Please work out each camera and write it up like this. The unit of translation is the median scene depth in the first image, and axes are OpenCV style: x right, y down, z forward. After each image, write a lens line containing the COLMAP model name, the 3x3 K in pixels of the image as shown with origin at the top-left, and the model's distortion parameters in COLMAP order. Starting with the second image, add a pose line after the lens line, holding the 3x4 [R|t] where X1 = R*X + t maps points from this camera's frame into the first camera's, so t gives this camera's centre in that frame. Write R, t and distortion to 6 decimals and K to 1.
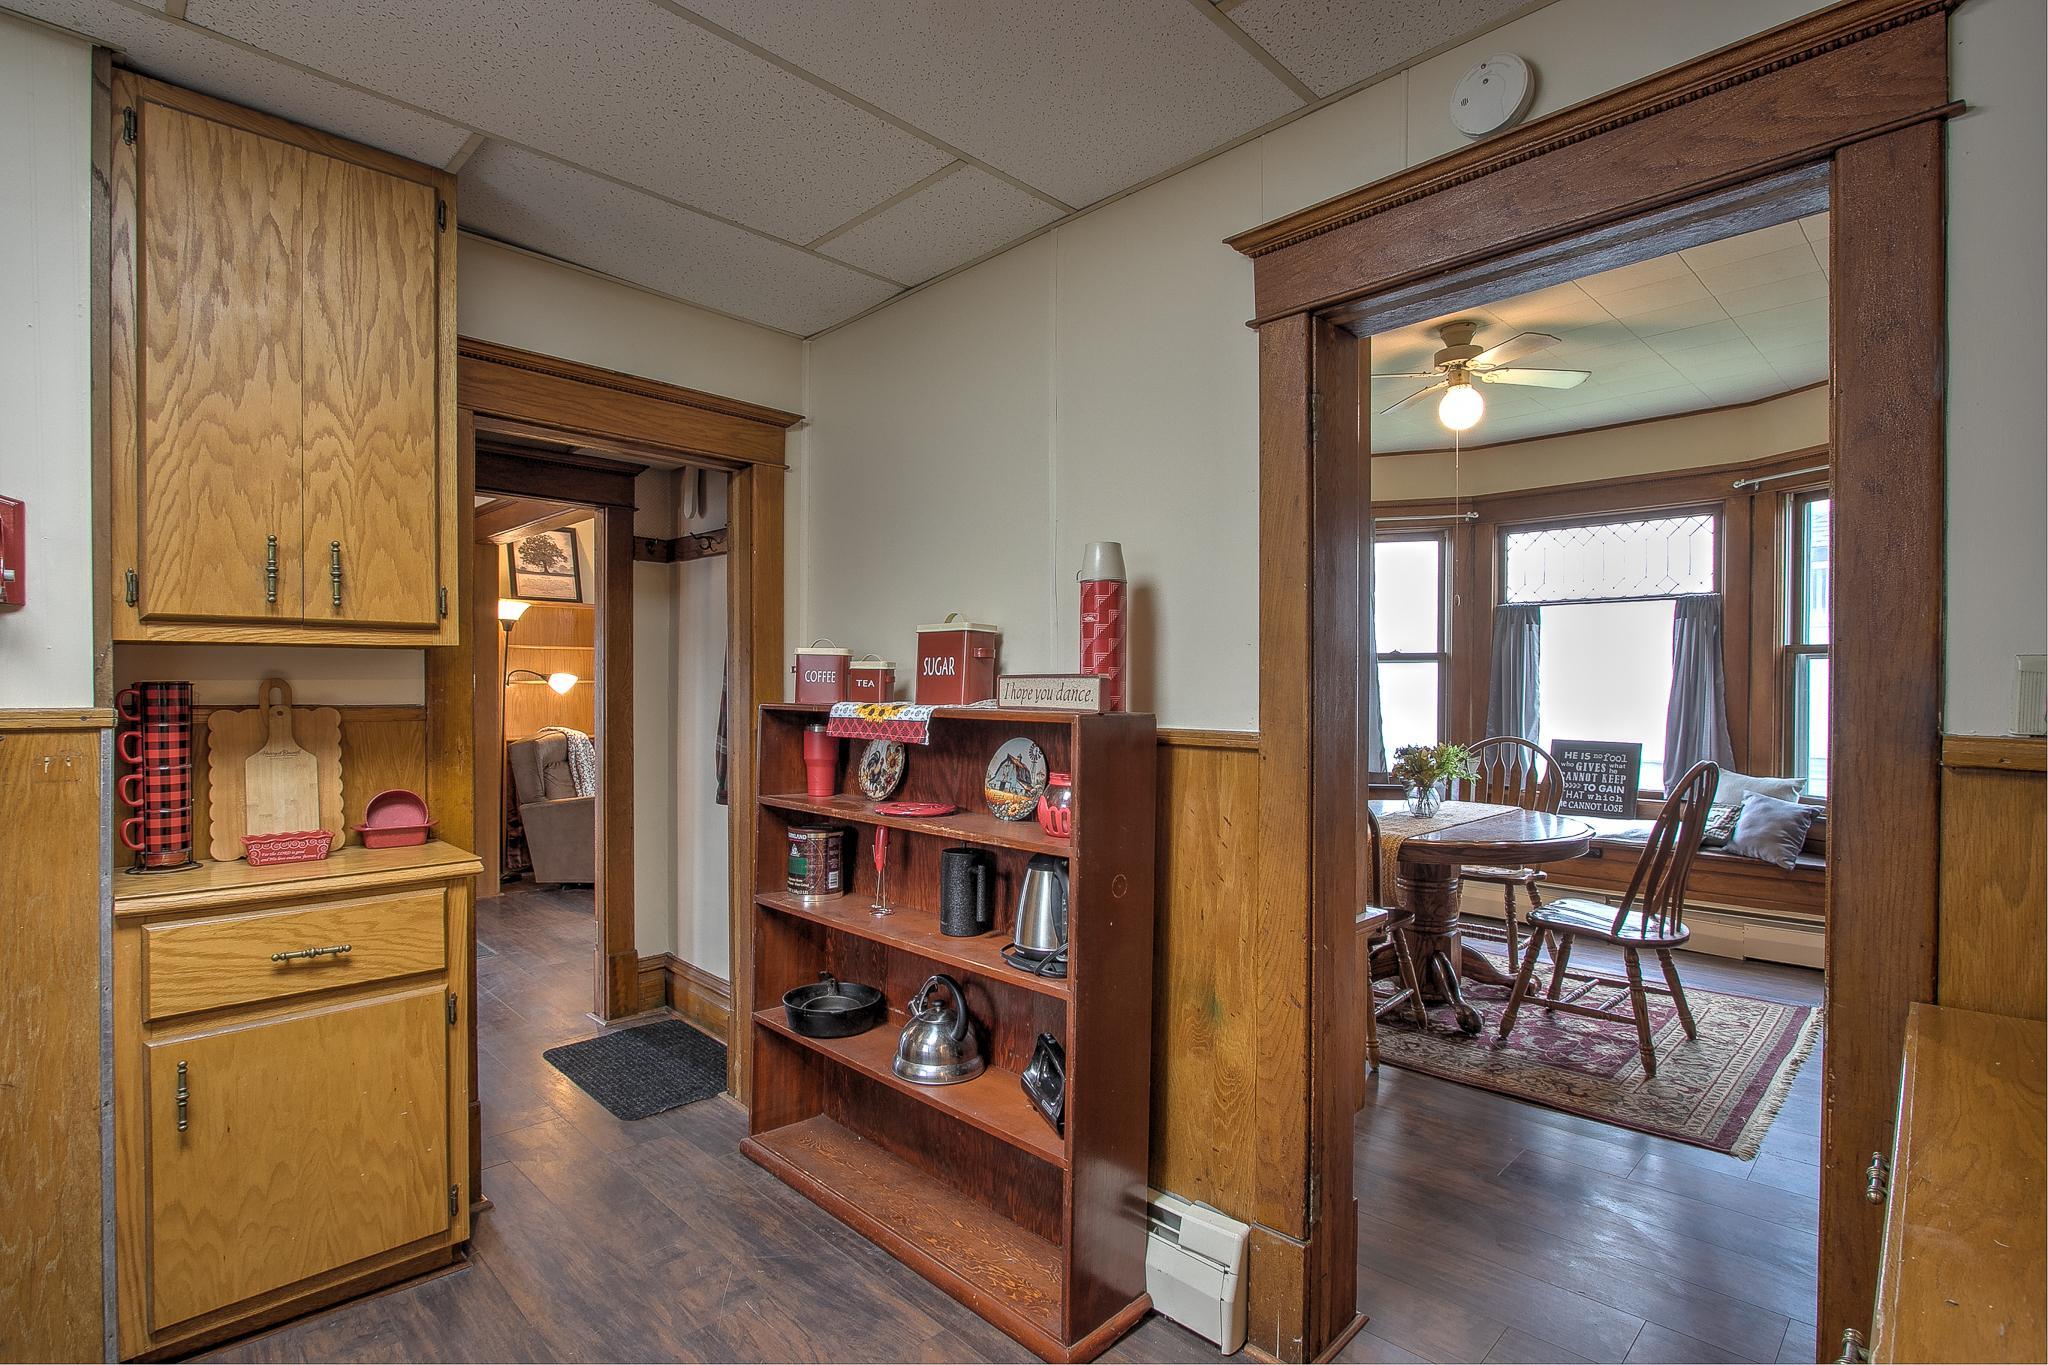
lens RADIAL K [[951.7, 0, 1024.0], [0, 951.7, 682.5], [0, 0, 1]] dist [-0.021106, -0.000419]
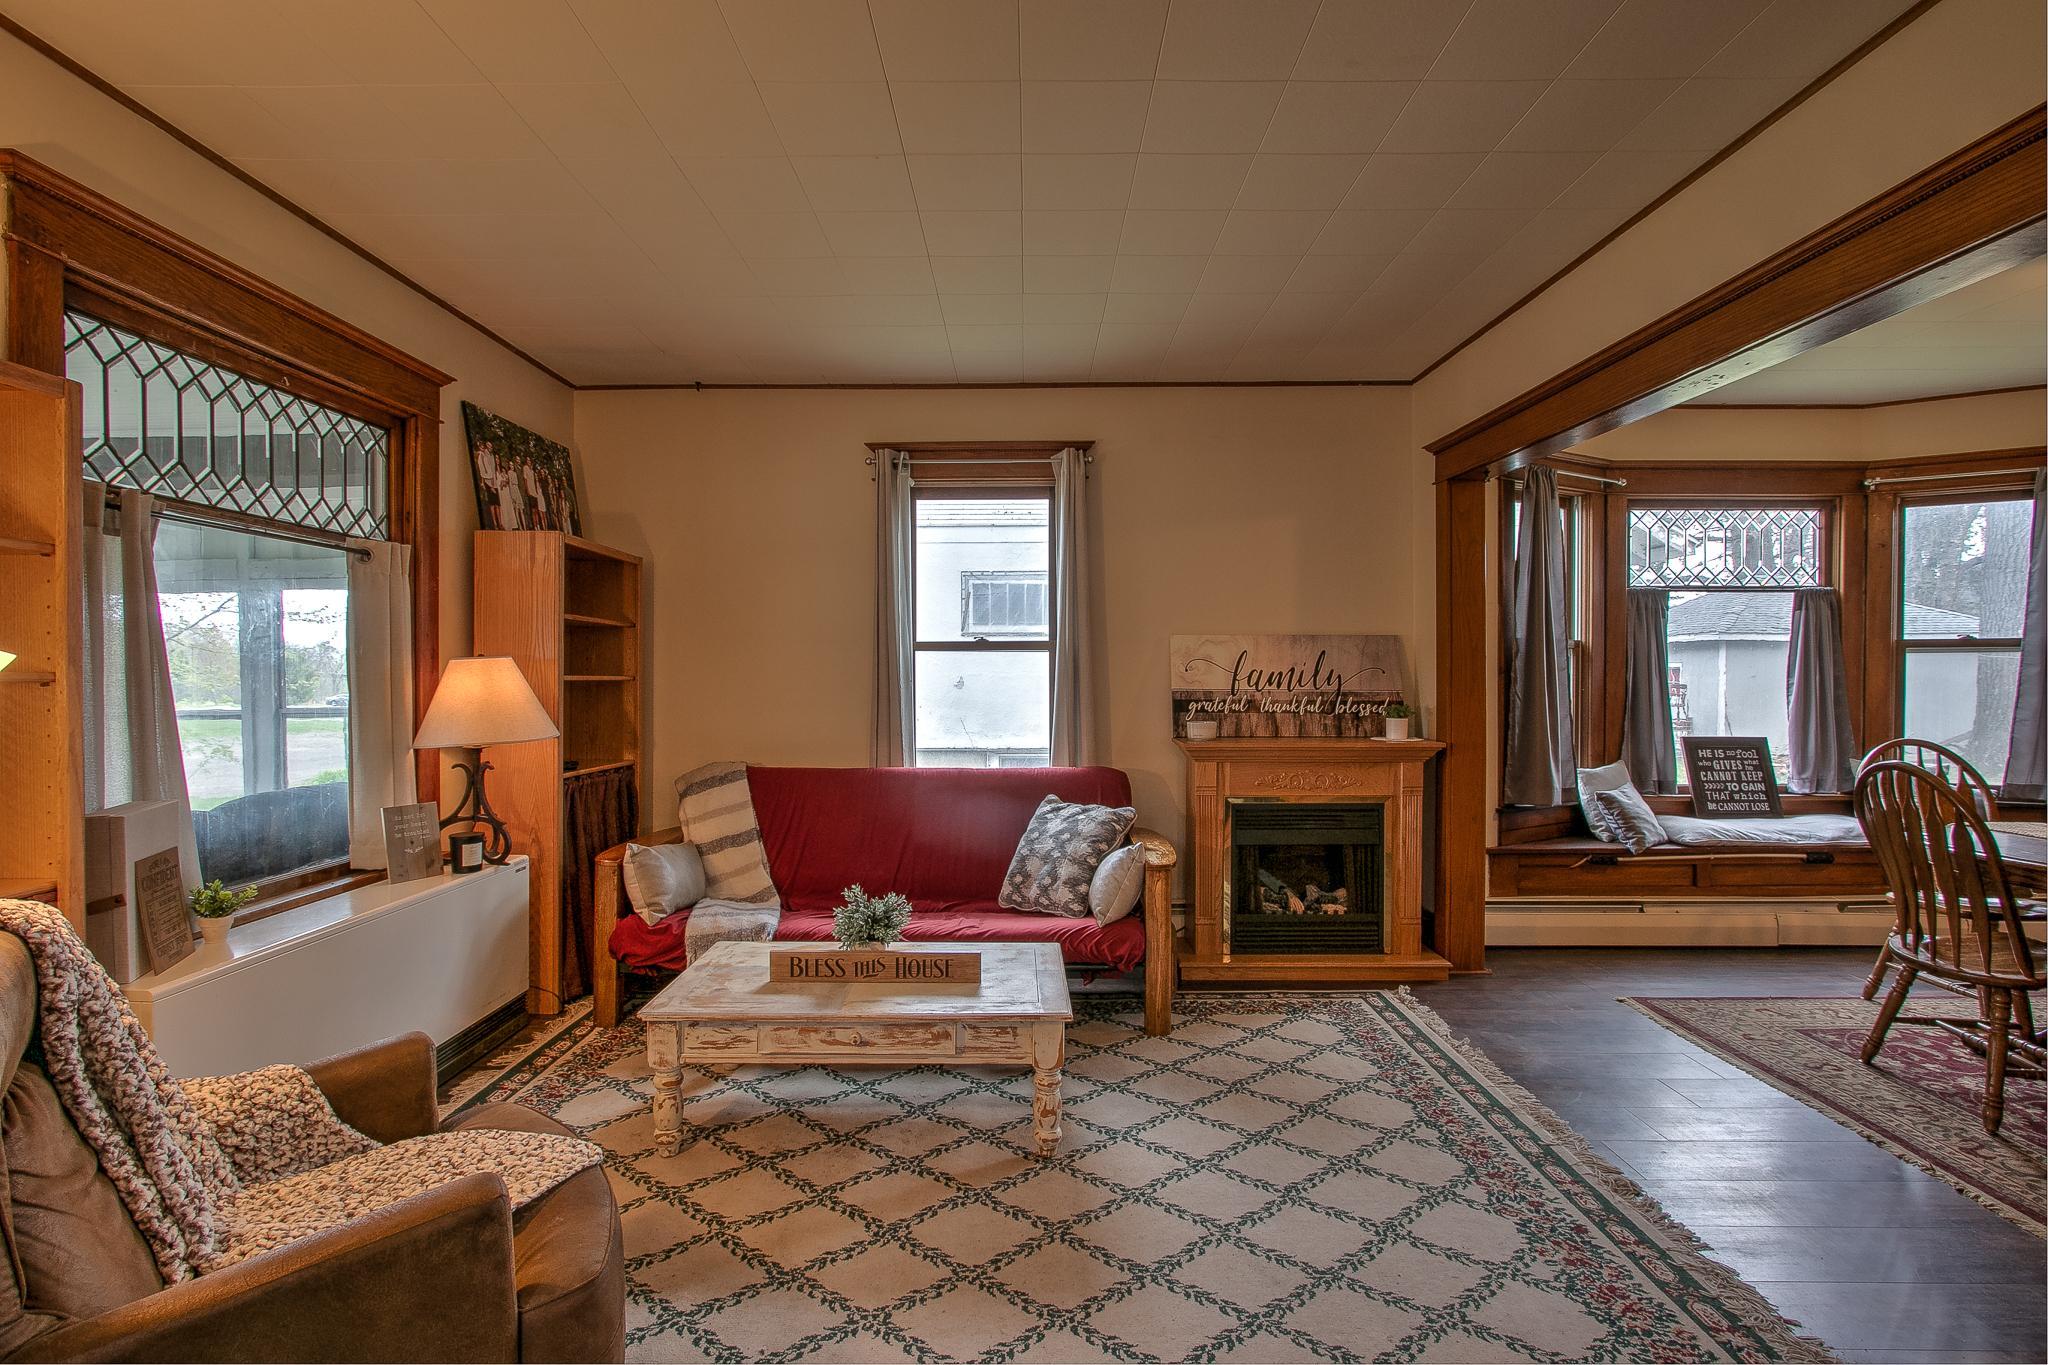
lens RADIAL K [[951.7, 0, 1024.0], [0, 951.7, 682.5], [0, 0, 1]] dist [-0.021106, -0.000419]
pose [[0.698291, -0.009185, 0.715755, -0.593601], [0.001056, 0.999930, 0.011802, -0.004838], [-0.715813, -0.007486, 0.698252, 0.895366]]
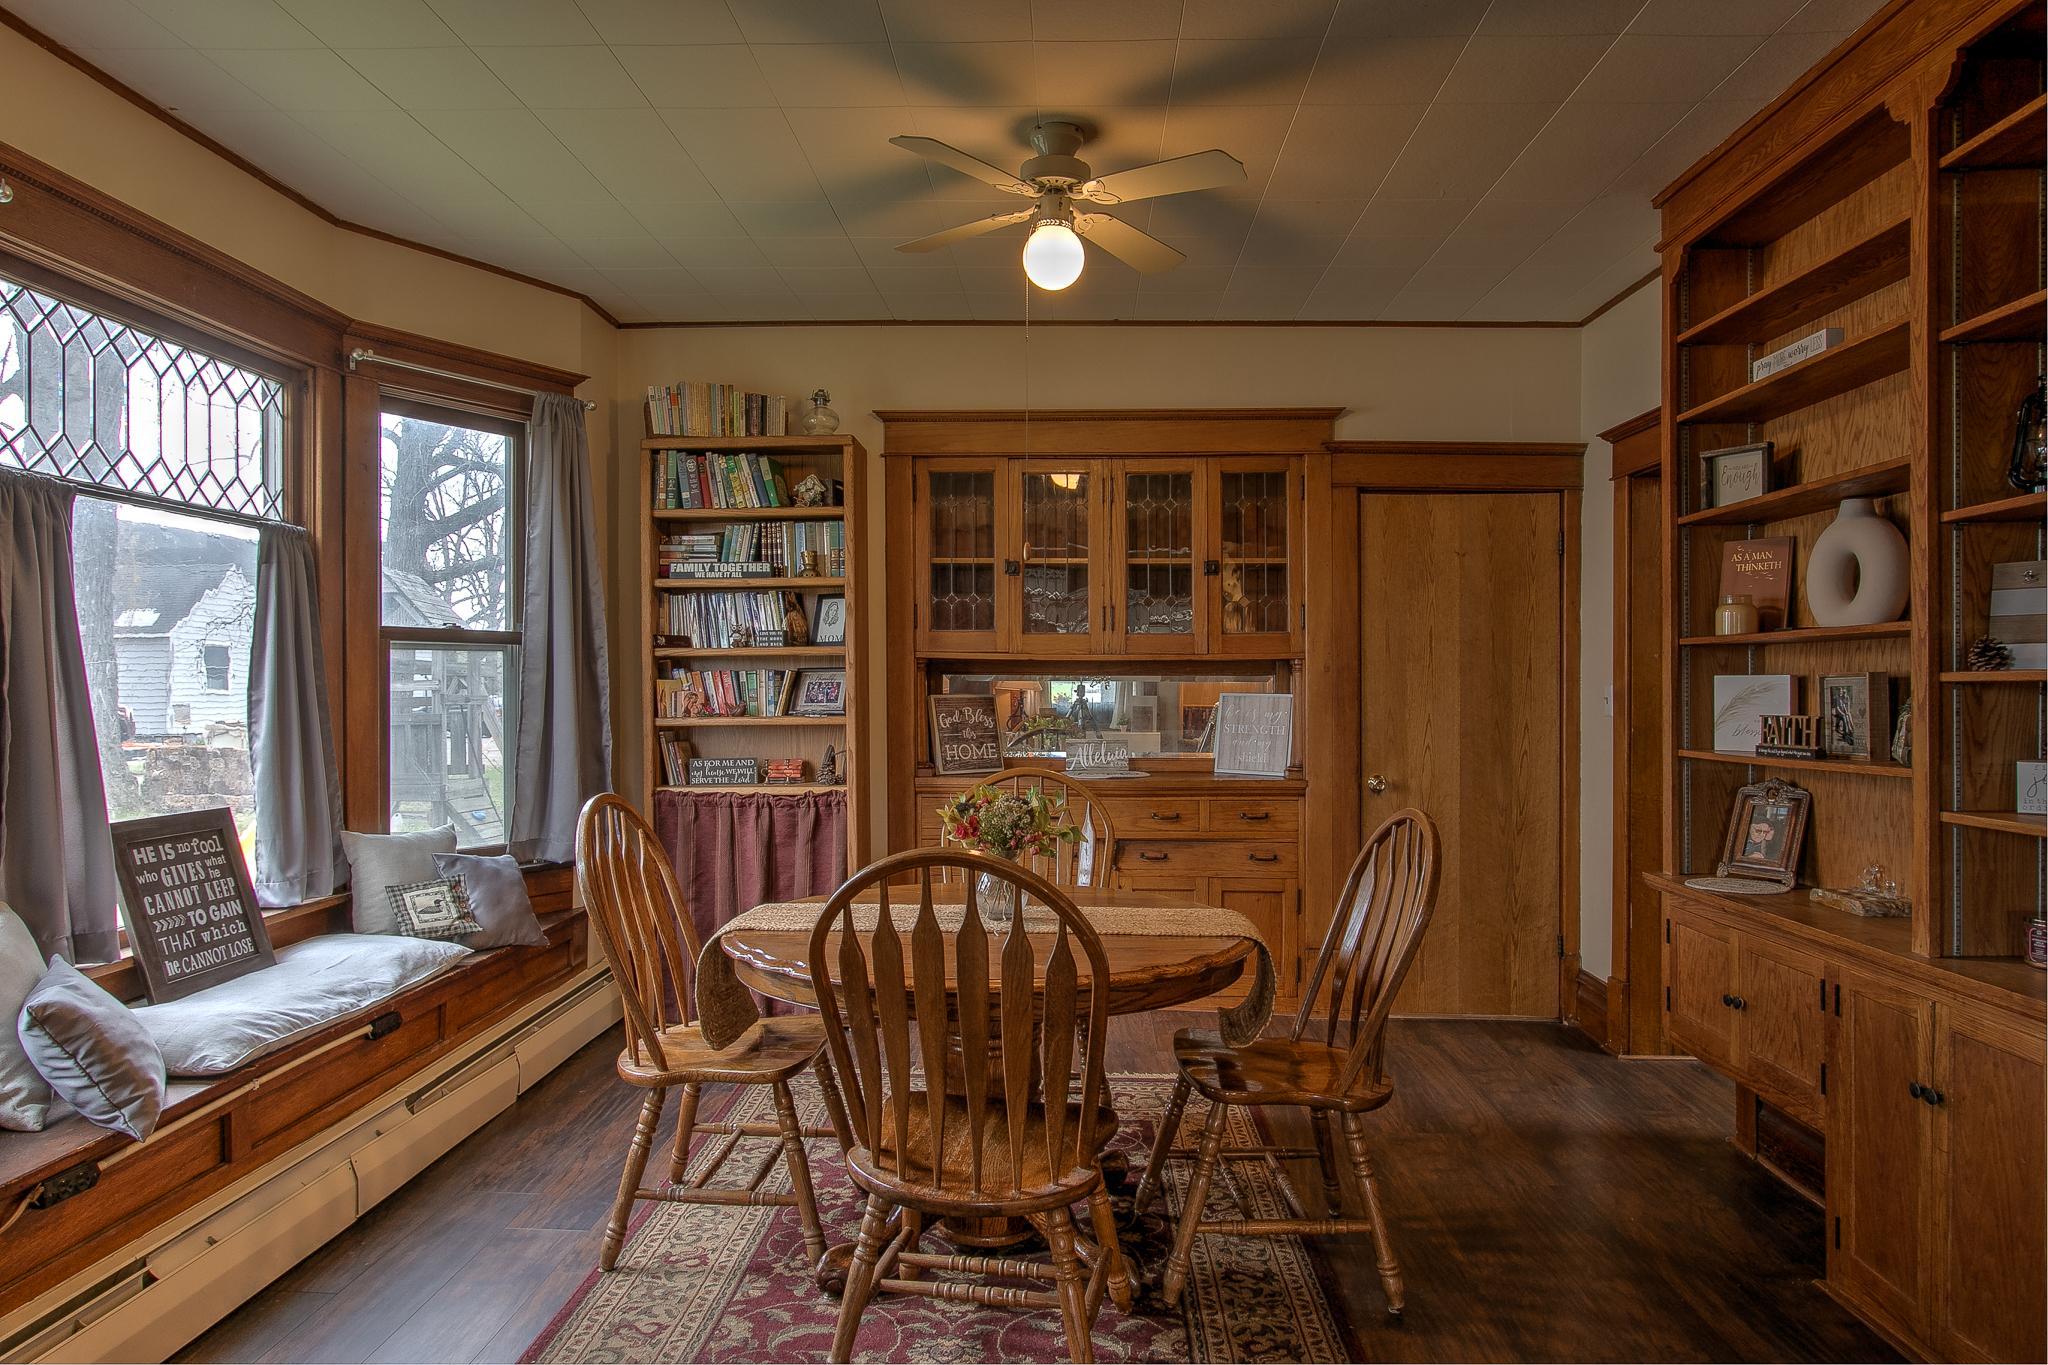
lens RADIAL K [[1285.0, 0, 981.5], [0, 1285.0, 700.2], [0, 0, 1]] dist [-0.001118, -0.000426]
pose [[-0.671266, -0.007923, 0.741174, -0.112580], [0.002245, 0.999917, 0.012723, 0.000256], [-0.741213, 0.010204, -0.671192, 1.190712]]
